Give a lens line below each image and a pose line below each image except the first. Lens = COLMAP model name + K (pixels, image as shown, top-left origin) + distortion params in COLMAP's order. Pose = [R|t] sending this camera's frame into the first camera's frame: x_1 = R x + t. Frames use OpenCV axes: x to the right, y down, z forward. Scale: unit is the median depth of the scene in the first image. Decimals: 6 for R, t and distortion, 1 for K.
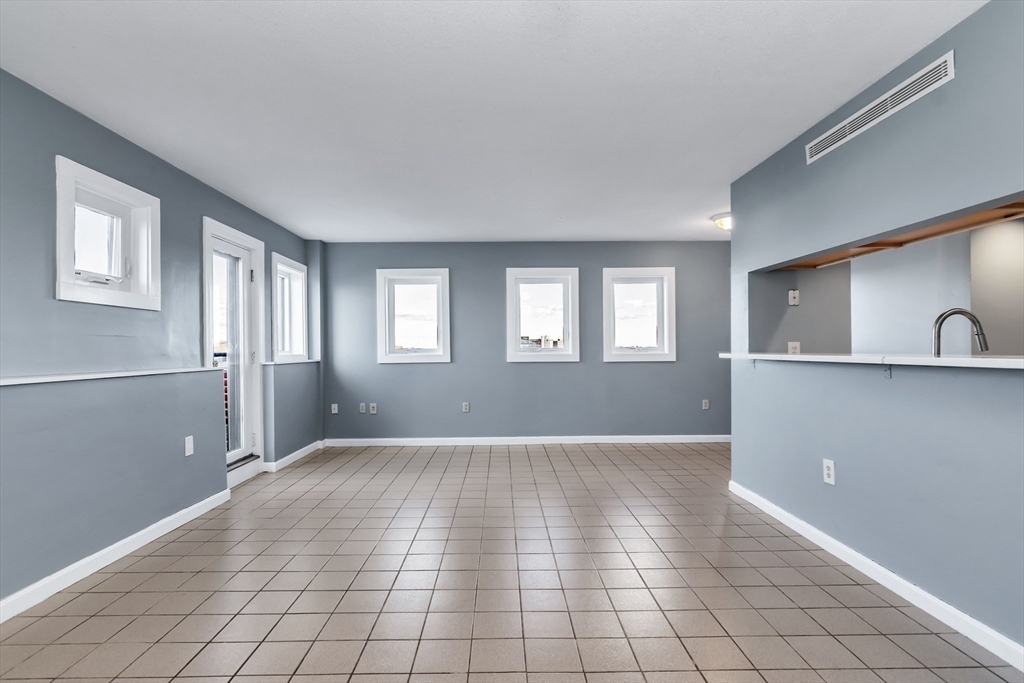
lens RADIAL K [[496.5, 0, 510.1], [0, 496.5, 345.9], [0, 0, 1]] dist [-0.006491, 0.001828]
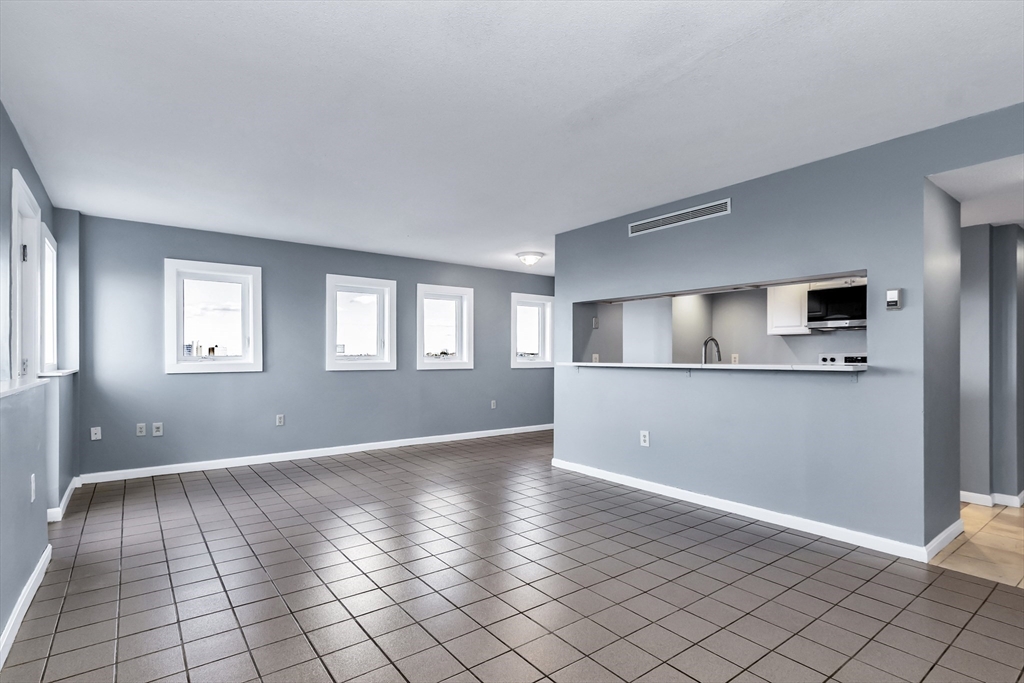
lens RADIAL K [[496.5, 0, 515.5], [0, 496.5, 352.8], [0, 0, 1]] dist [-0.006491, 0.001828]
pose [[0.801519, 0.013313, 0.597821, -0.319436], [-0.010693, 0.999911, -0.007931, 0.001294], [-0.597874, -0.000036, 0.801590, -0.001762]]
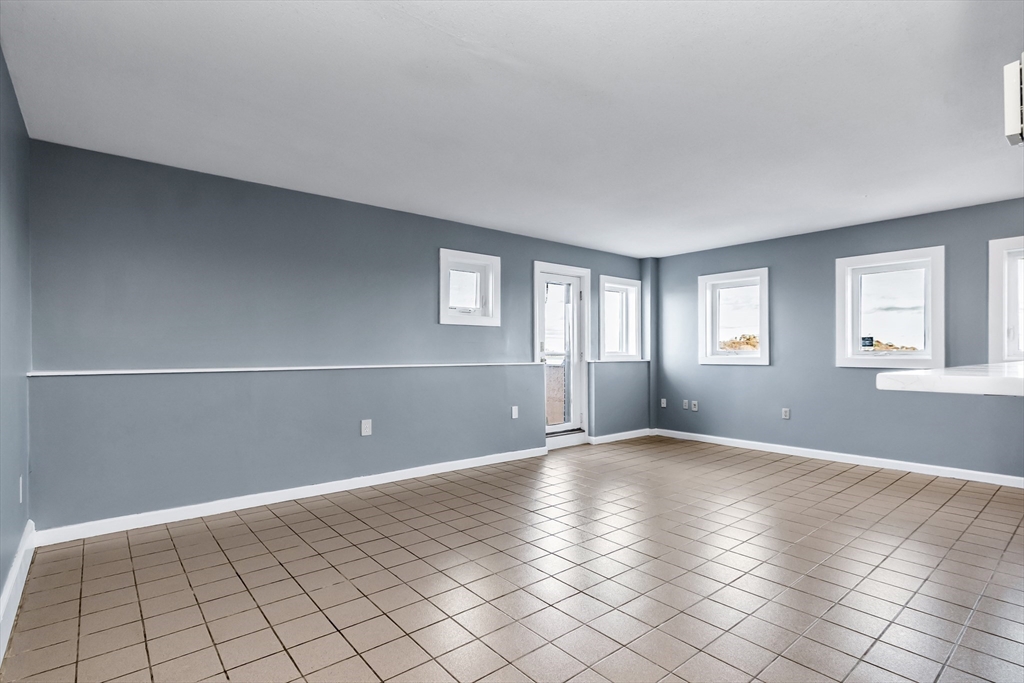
lens RADIAL K [[496.5, 0, 507.2], [0, 496.5, 353.8], [0, 0, 1]] dist [-0.006491, 0.001828]
pose [[0.624113, 0.010426, -0.781264, 0.344291], [-0.000001, 0.999911, 0.013343, -0.001982], [0.781334, -0.008327, 0.624058, 0.003448]]
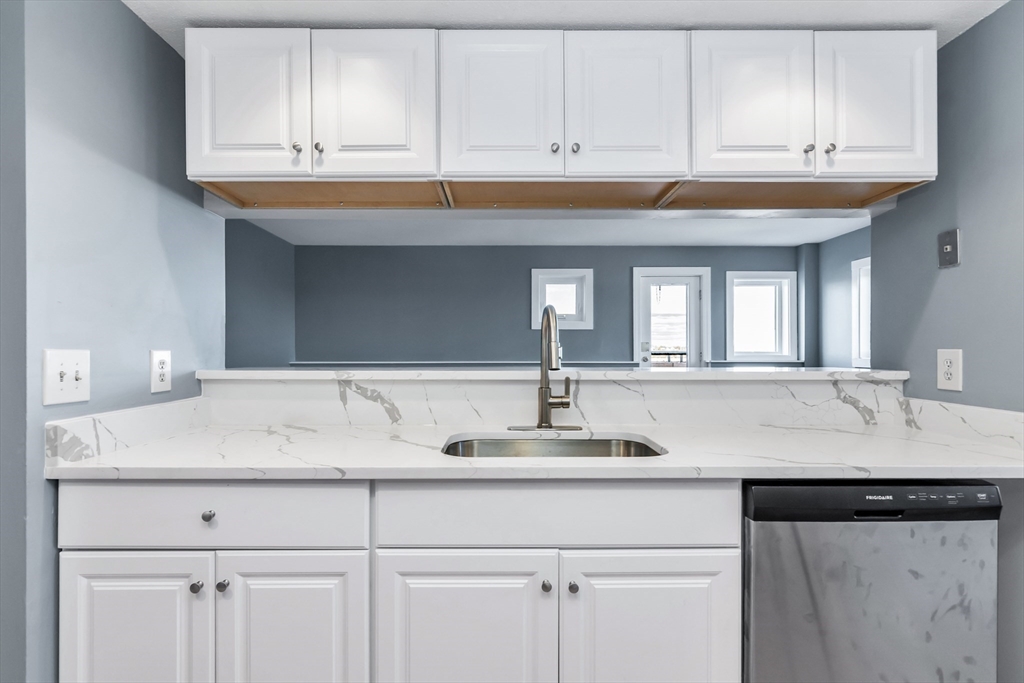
lens RADIAL K [[496.5, 0, 508.9], [0, 496.5, 346.5], [0, 0, 1]] dist [-0.006491, 0.001828]
pose [[0.004924, -0.000295, -0.999988, 0.686555], [0.006189, 0.999981, -0.000264, -0.005147], [0.999969, -0.006188, 0.004926, 0.406057]]
